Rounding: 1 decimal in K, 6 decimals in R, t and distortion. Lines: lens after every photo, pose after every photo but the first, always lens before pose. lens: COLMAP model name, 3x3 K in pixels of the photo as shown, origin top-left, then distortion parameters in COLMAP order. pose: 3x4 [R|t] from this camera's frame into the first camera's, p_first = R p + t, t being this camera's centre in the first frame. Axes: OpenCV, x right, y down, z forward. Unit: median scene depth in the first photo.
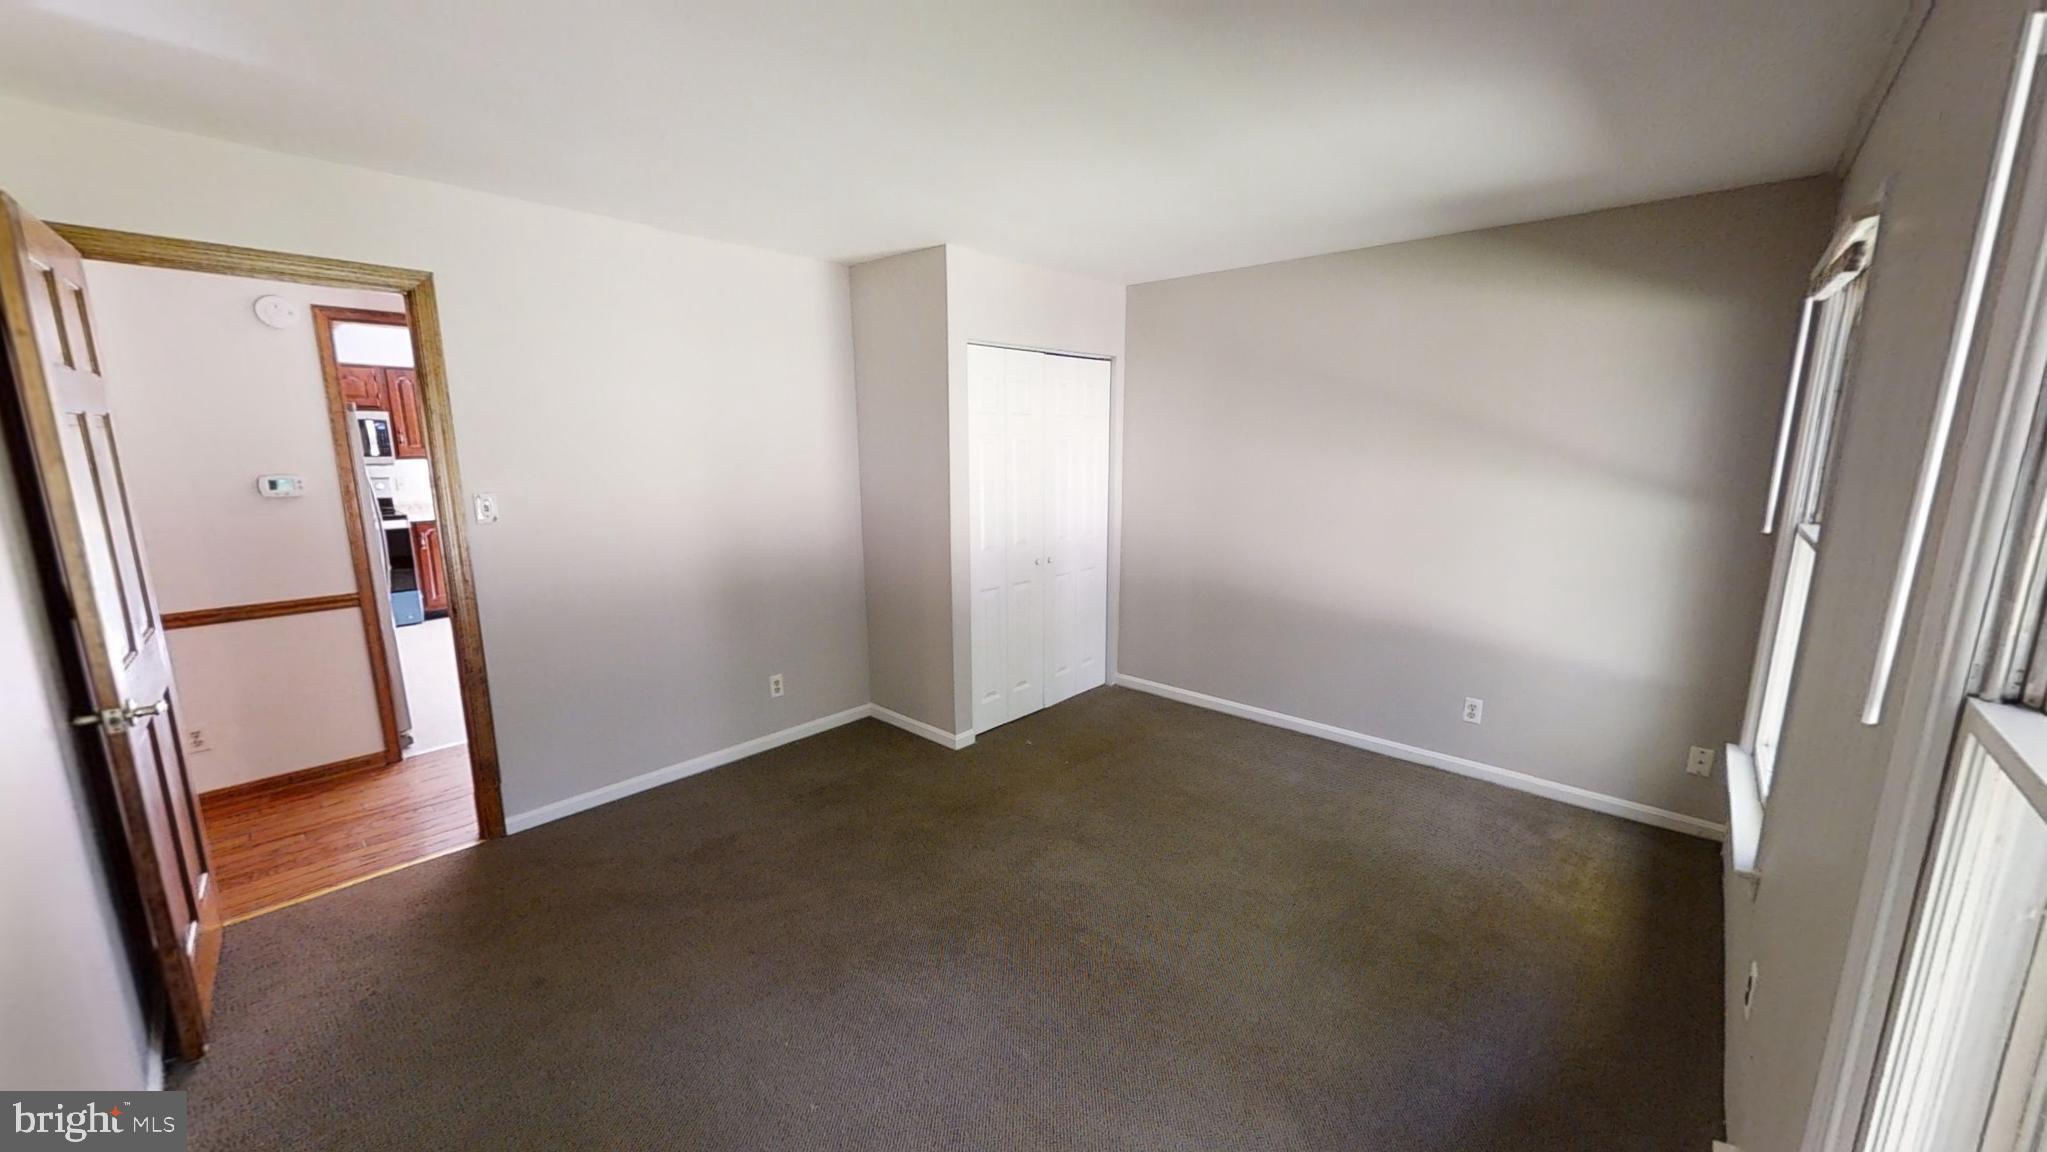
lens RADIAL K [[750.7, 0, 1038.1], [0, 750.7, 572.1], [0, 0, 1]] dist [0.002215, 0.000044]
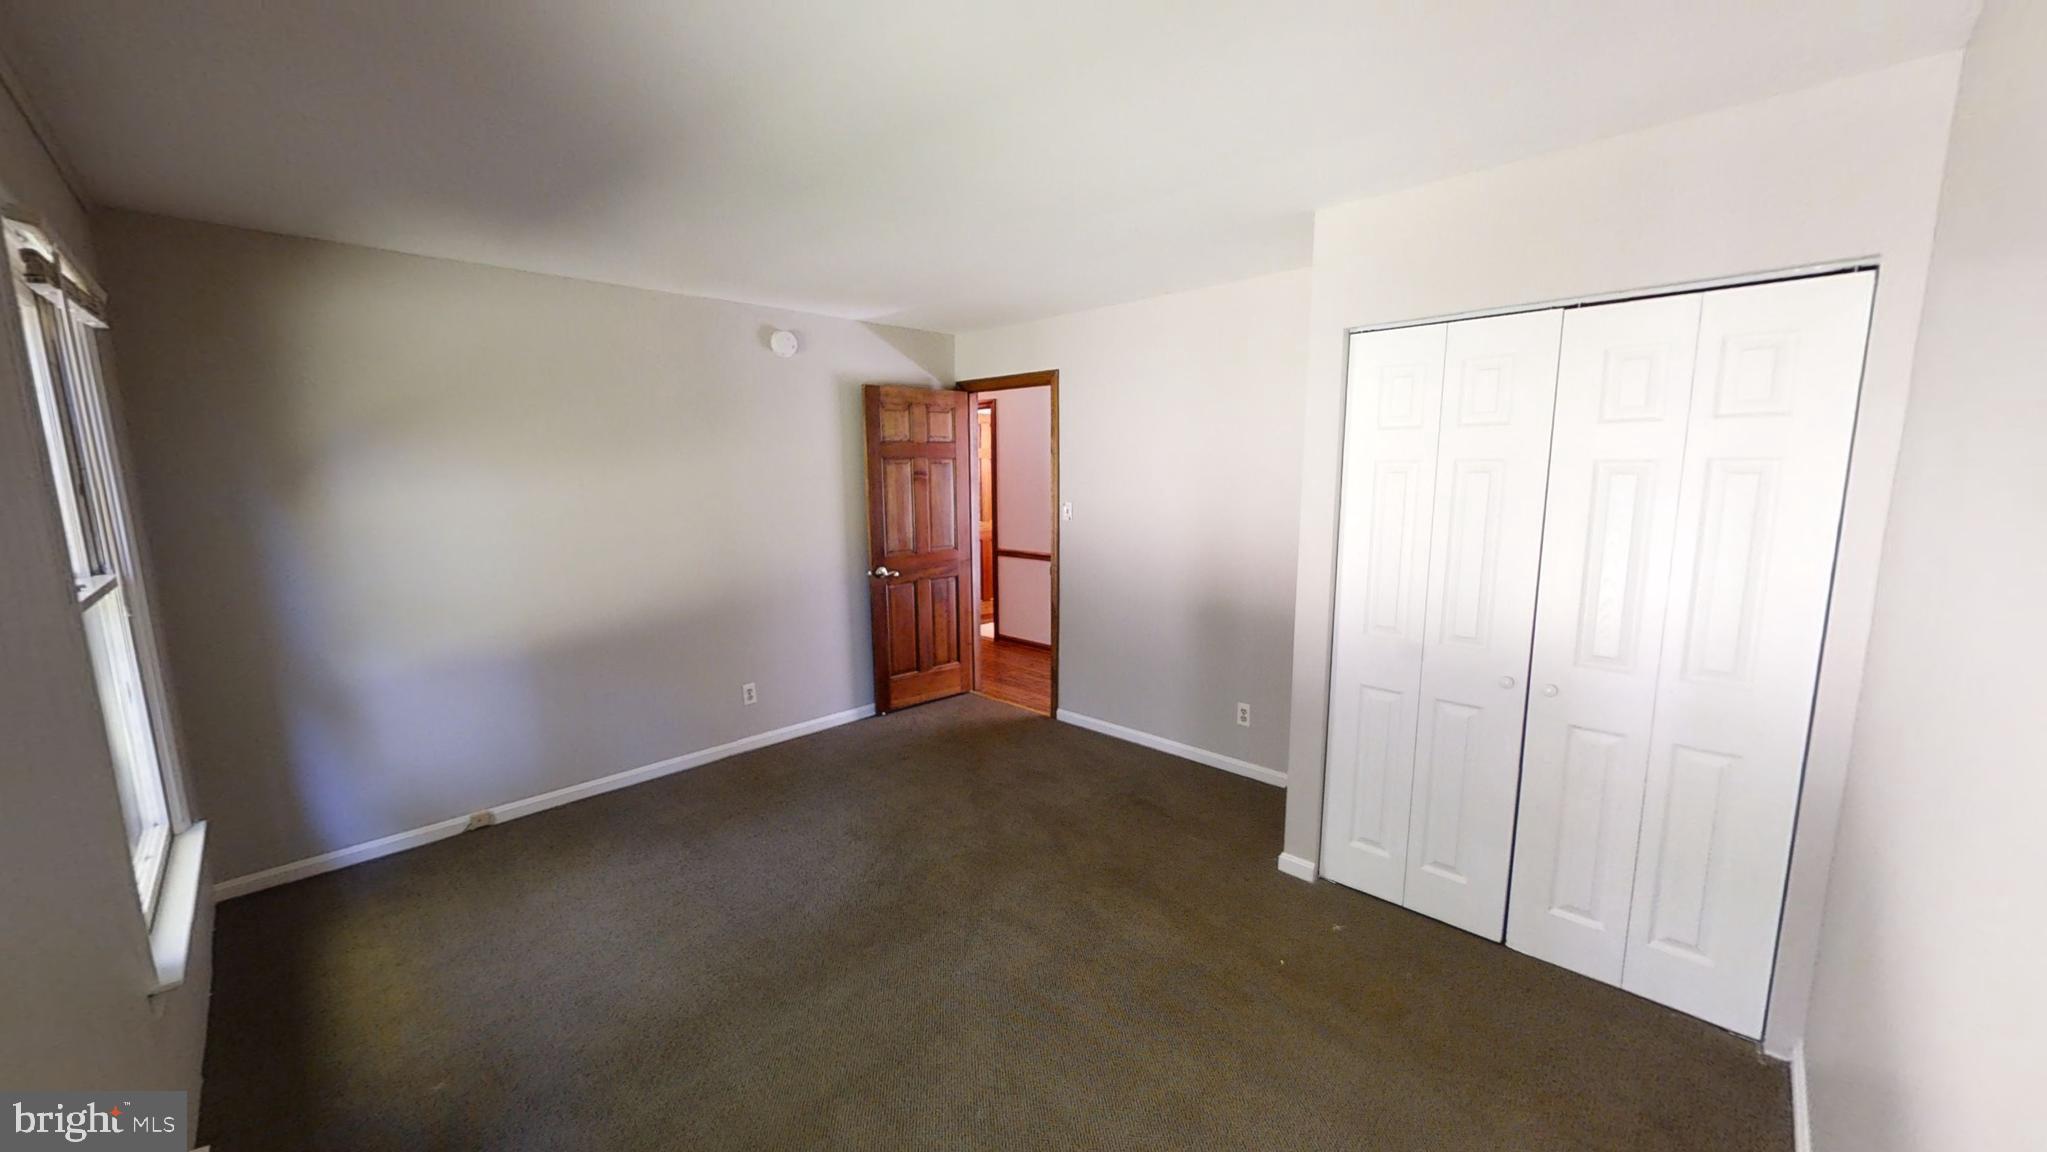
lens RADIAL K [[750.7, 0, 1037.7], [0, 750.7, 579.9], [0, 0, 1]] dist [0.002215, 0.000044]
pose [[-0.024819, 0.148755, -0.988563, 0.664982], [-0.177201, 0.972554, 0.150795, -0.133138], [0.983862, 0.178917, 0.002222, 0.765018]]
